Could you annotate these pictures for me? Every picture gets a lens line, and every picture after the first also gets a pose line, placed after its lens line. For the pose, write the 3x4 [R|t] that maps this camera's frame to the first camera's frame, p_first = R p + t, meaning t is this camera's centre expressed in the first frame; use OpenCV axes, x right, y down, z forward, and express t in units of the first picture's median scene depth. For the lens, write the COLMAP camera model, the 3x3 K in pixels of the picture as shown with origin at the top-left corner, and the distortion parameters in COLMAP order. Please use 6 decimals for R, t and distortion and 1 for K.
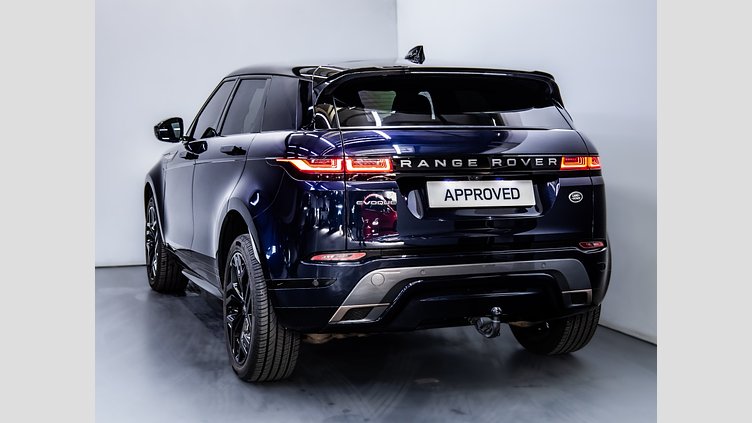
lens RADIAL K [[1082.2, 0, 375.6], [0, 1082.2, 205.2], [0, 0, 1]] dist [0.059187, 0.000000]
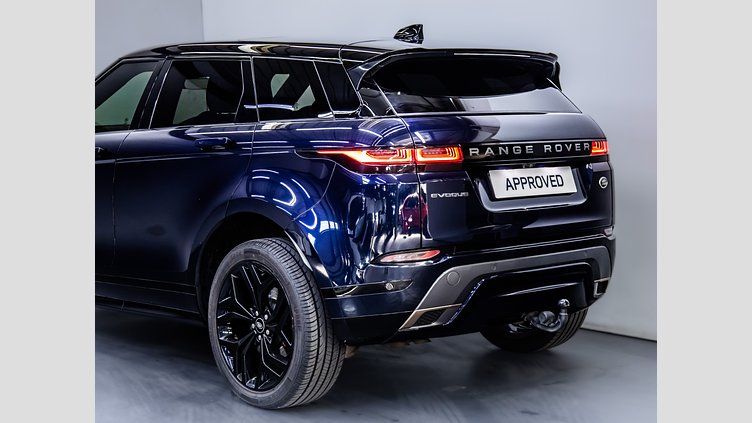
lens RADIAL K [[1492.8, 0, 376.2], [0, 1492.8, 211.6], [0, 0, 1]] dist [-0.192983, 0.000000]
pose [[0.922382, -0.045039, 0.383643, -0.519860], [0.049636, 0.998765, -0.002084, 0.010993], [-0.383076, 0.020965, 0.923479, -0.144003]]
